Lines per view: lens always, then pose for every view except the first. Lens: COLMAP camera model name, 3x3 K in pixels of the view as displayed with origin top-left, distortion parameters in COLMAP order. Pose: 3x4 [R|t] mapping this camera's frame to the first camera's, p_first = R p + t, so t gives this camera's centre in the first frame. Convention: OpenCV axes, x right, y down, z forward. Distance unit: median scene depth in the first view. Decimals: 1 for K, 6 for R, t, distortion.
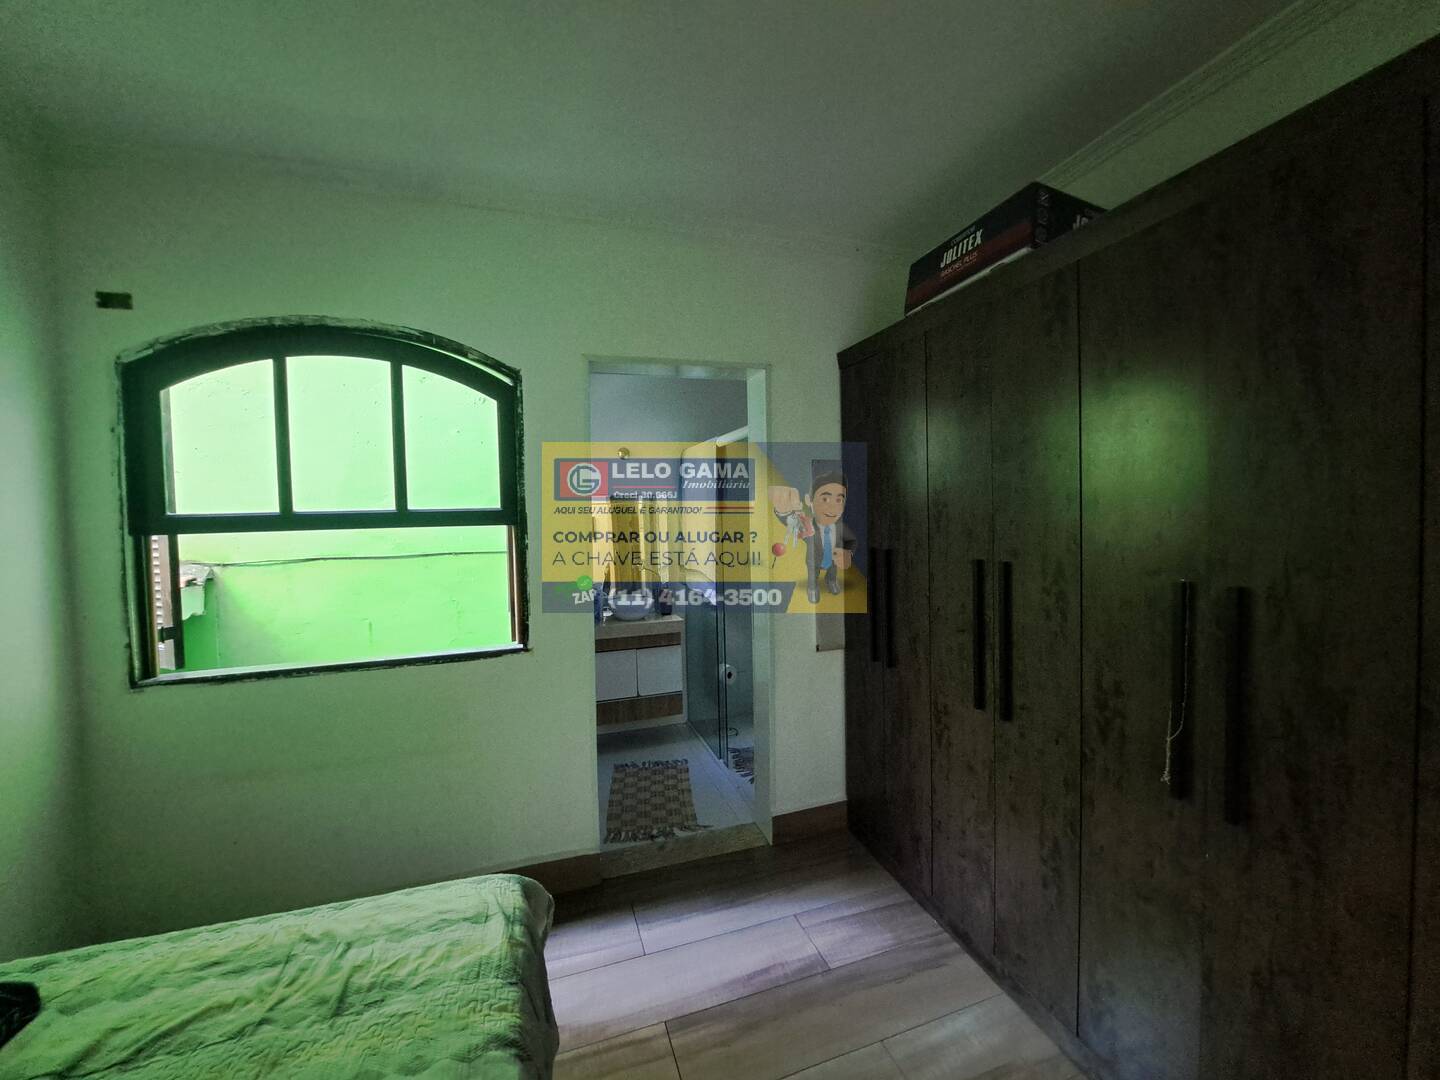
lens RADIAL K [[571.9, 0, 723.0], [0, 571.9, 530.7], [0, 0, 1]] dist [-0.019702, -0.000359]
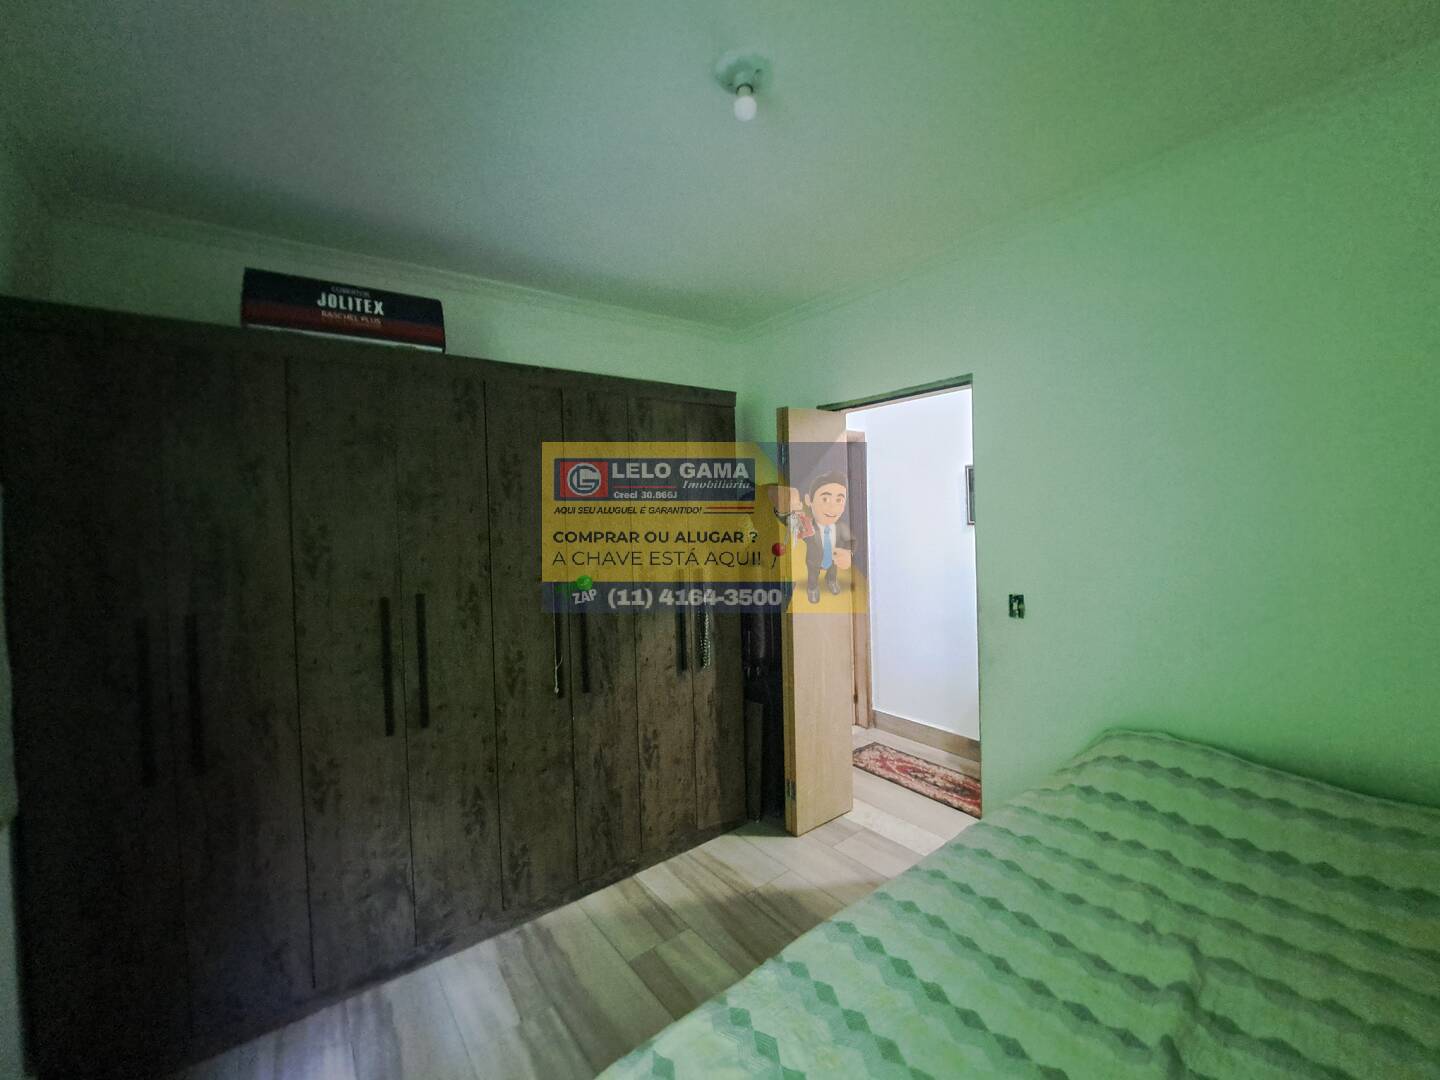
lens RADIAL K [[571.9, 0, 722.1], [0, 571.9, 535.9], [0, 0, 1]] dist [-0.019702, -0.000359]
pose [[-0.326989, 0.003629, 0.945021, -0.823361], [0.078813, 0.996614, 0.023443, -0.042878], [-0.941736, 0.082145, -0.326167, 0.766836]]
